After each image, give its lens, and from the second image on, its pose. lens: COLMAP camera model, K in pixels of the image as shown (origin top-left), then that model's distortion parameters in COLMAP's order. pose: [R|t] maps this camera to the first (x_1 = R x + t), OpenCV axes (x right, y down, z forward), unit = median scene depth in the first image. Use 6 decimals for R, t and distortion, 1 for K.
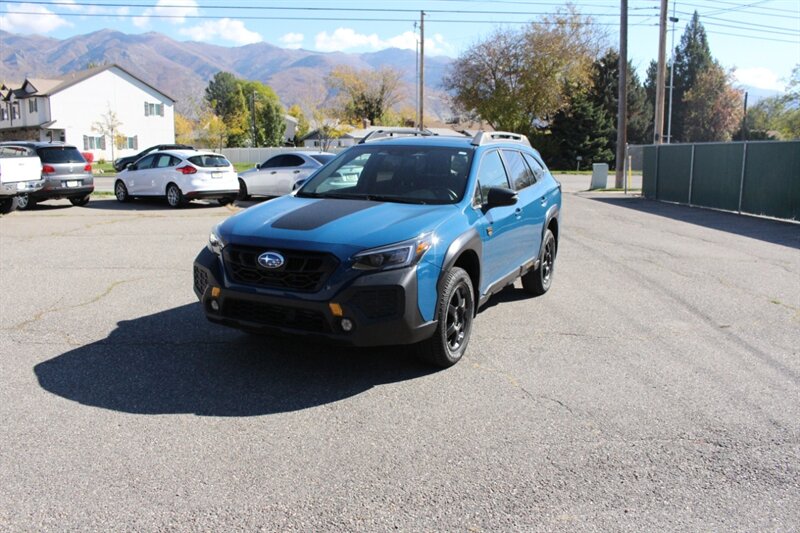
lens RADIAL K [[690.8, 0, 389.8], [0, 690.8, 264.7], [0, 0, 1]] dist [-0.149521, 0.138400]
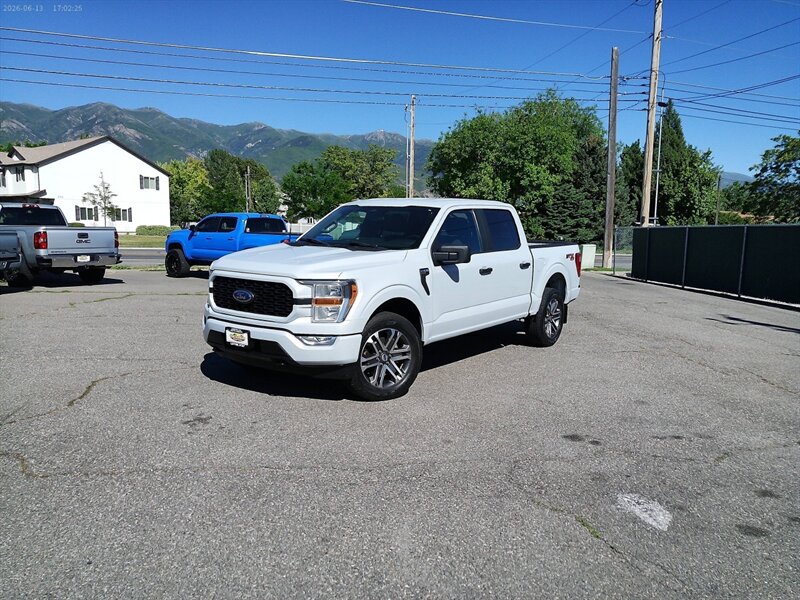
lens RADIAL K [[644.8, 0, 405.3], [0, 644.8, 305.9], [0, 0, 1]] dist [-0.030572, 0.091516]
pose [[0.998814, 0.010048, 0.047651, -0.006535], [-0.007972, 0.999019, -0.043559, -0.004993], [-0.048042, 0.043128, 0.997914, 0.019646]]
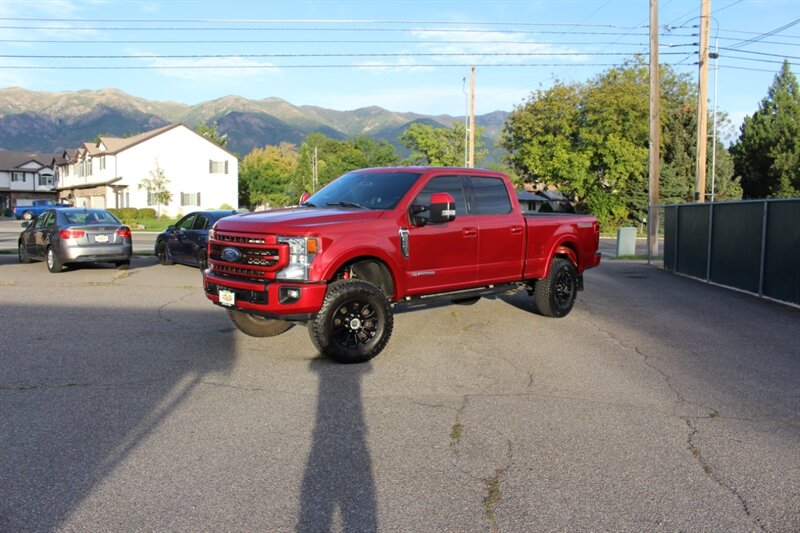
lens RADIAL K [[673.0, 0, 390.7], [0, 673.0, 260.8], [0, 0, 1]] dist [-0.145257, 0.131125]
pose [[0.987211, 0.019903, -0.158175, 0.073542], [-0.033858, 0.995717, -0.086025, -0.013050], [0.155785, 0.090280, 0.983657, 0.073671]]
